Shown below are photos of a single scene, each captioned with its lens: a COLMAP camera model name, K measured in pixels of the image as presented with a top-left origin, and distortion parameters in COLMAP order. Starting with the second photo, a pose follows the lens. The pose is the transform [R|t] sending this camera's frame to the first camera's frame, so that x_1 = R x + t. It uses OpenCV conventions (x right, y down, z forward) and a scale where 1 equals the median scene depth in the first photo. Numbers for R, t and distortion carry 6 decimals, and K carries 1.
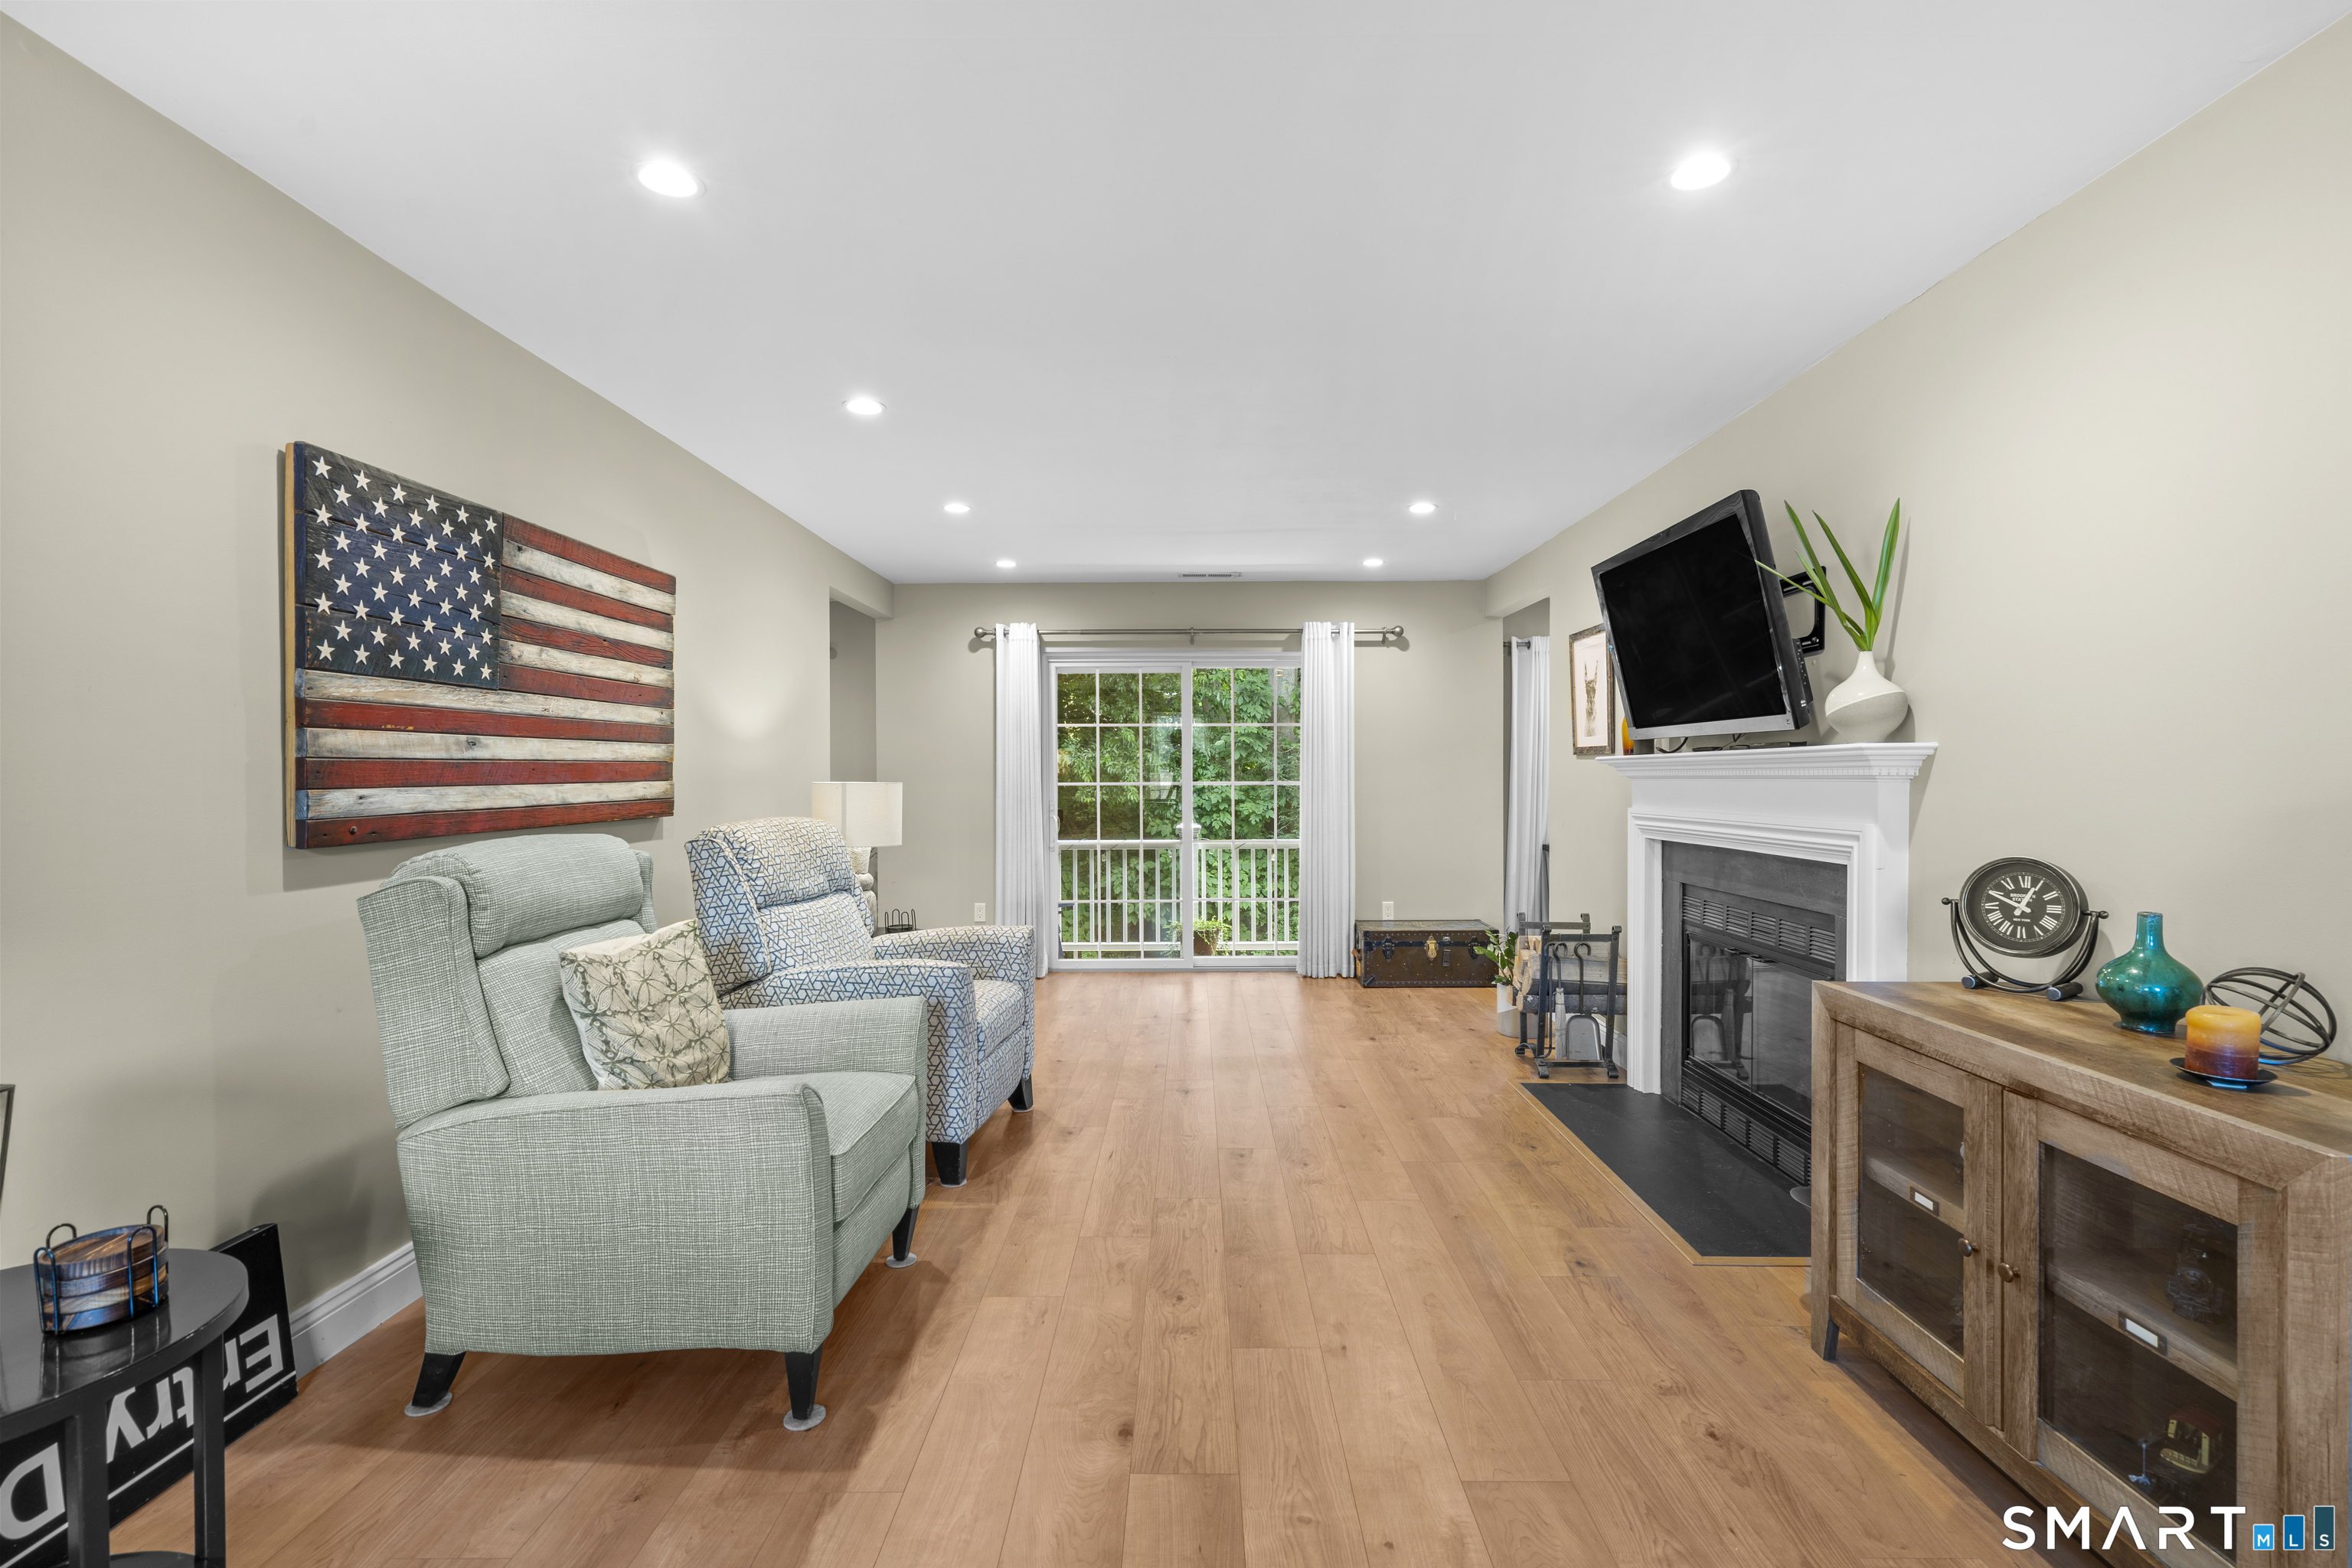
lens RADIAL K [[1071.3, 0, 1186.8], [0, 1071.3, 794.9], [0, 0, 1]] dist [-0.001386, 0.001077]
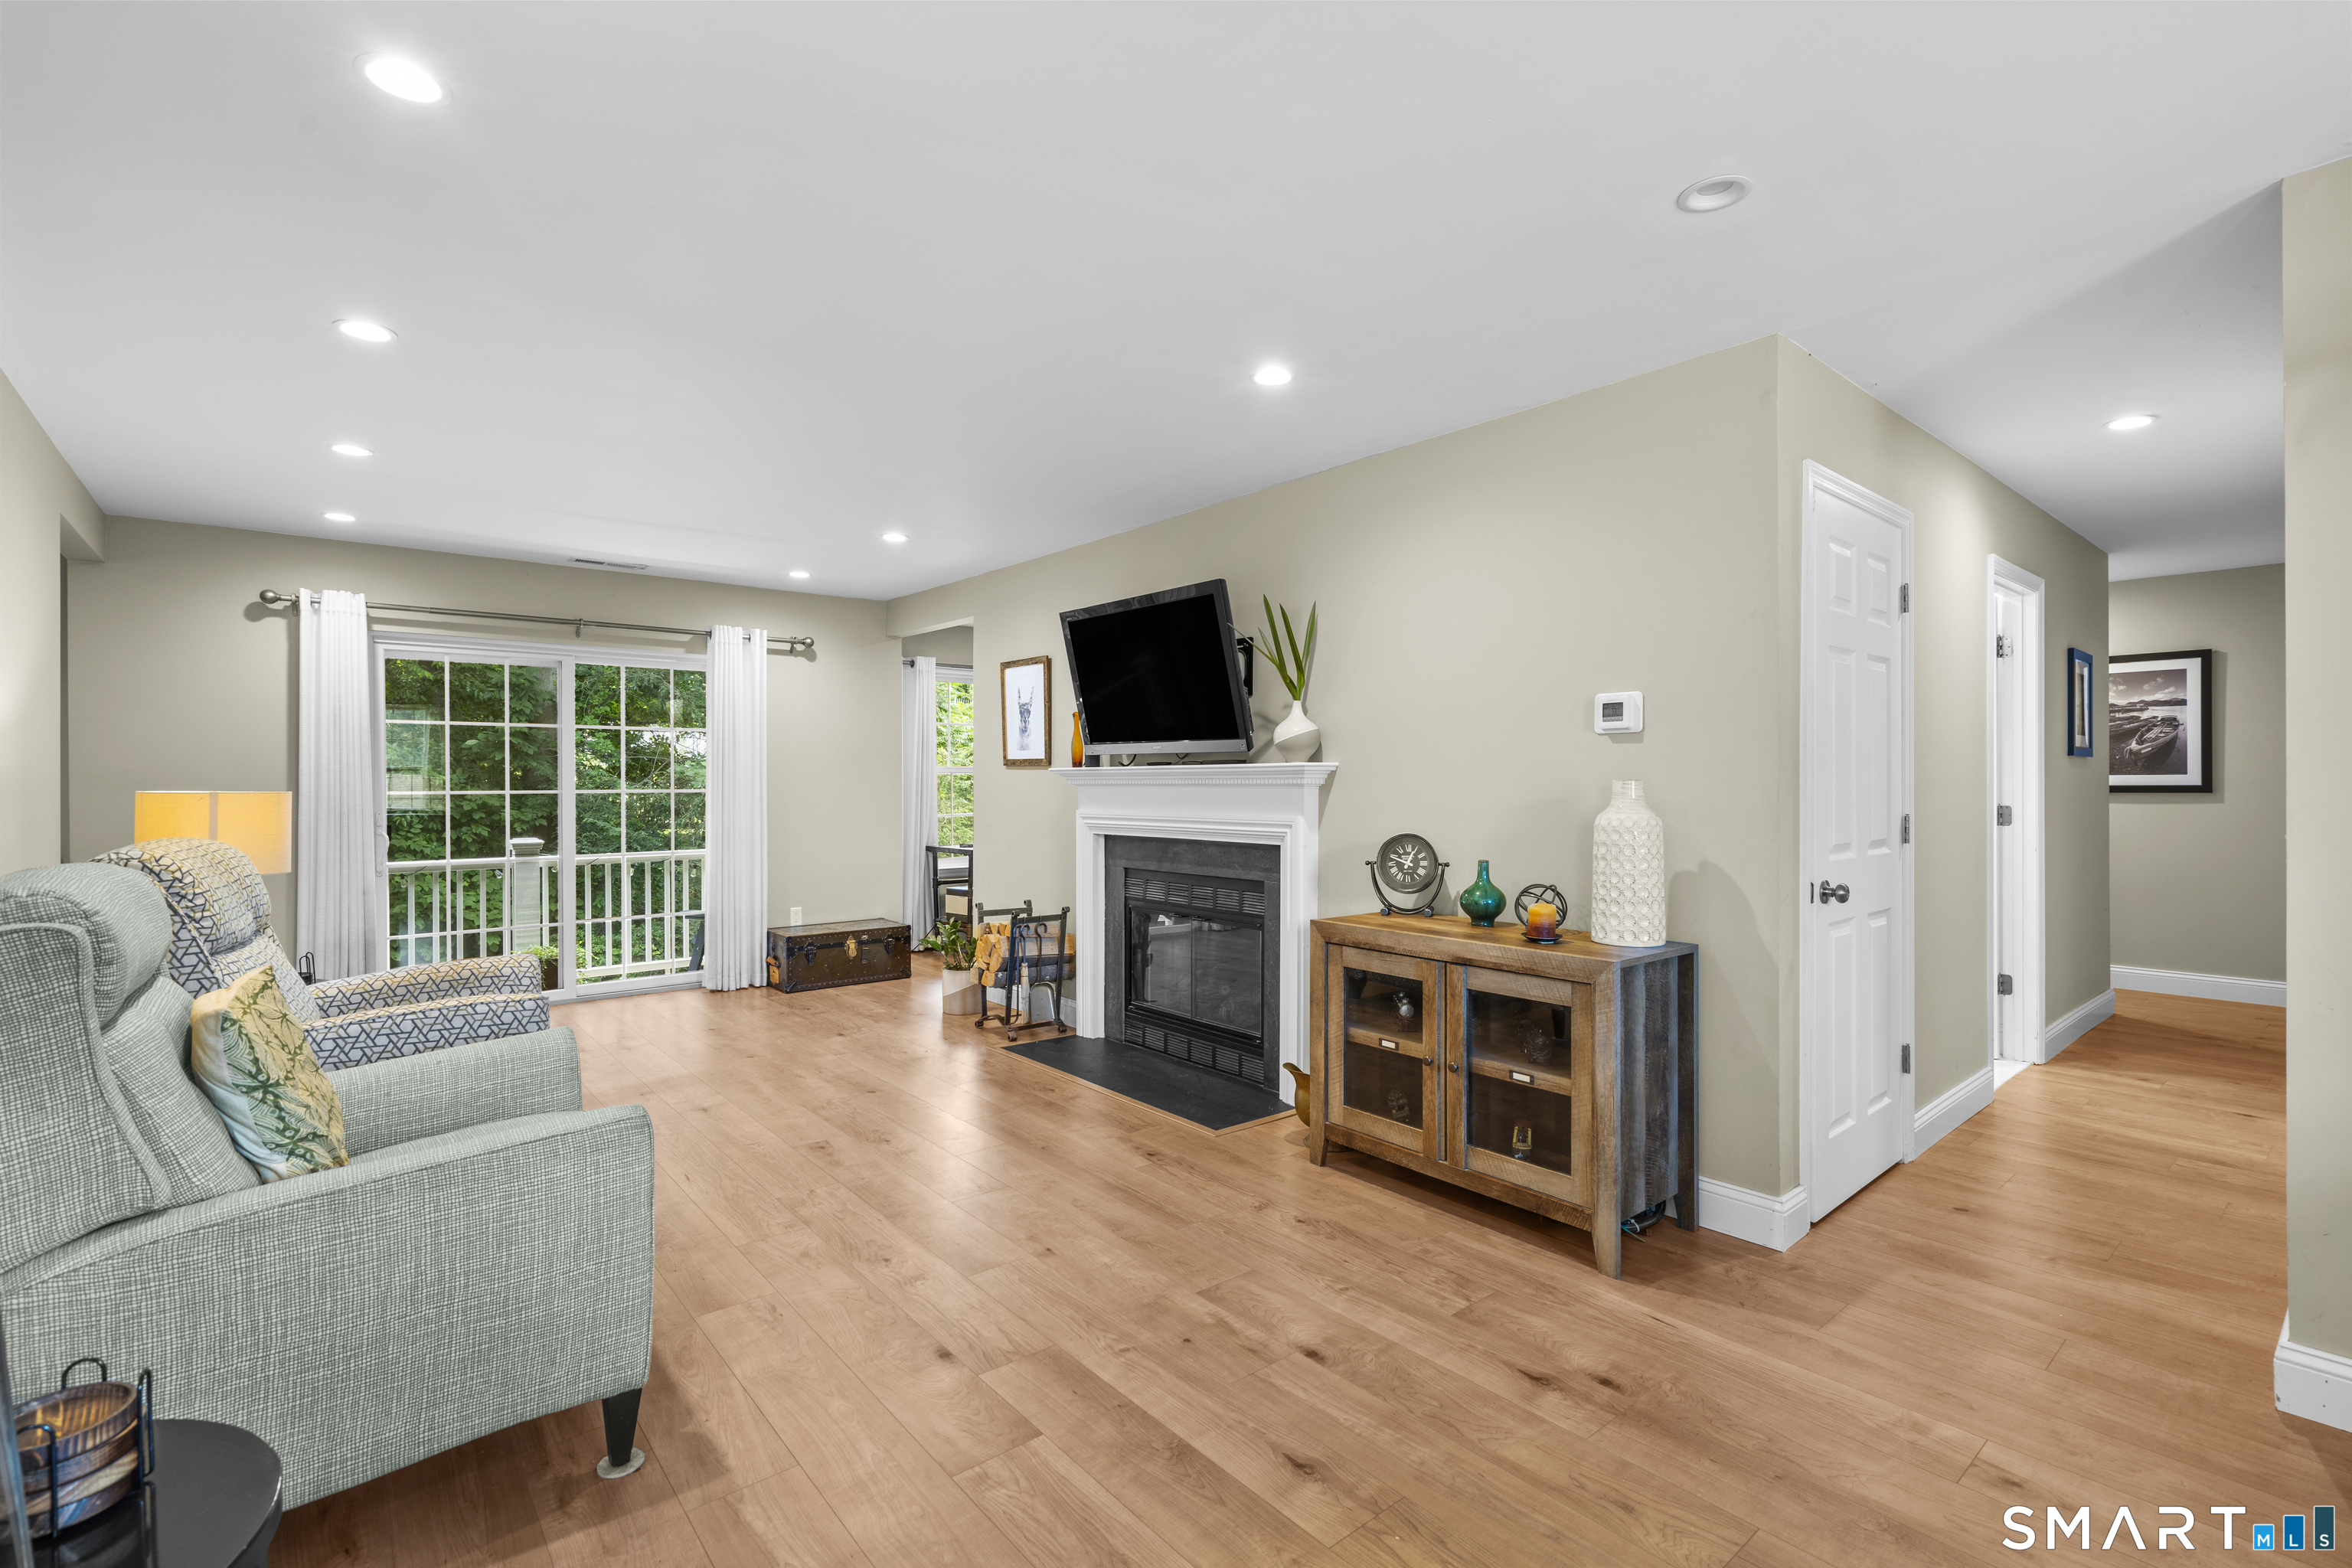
lens RADIAL K [[1054.2, 0, 1213.9], [0, 1054.2, 798.3], [0, 0, 1]] dist [-0.000868, 0.000407]
pose [[0.757790, -0.007982, 0.652449, -0.356434], [0.010296, 0.999947, 0.000275, 0.000141], [-0.652417, 0.006510, 0.757832, -0.030993]]
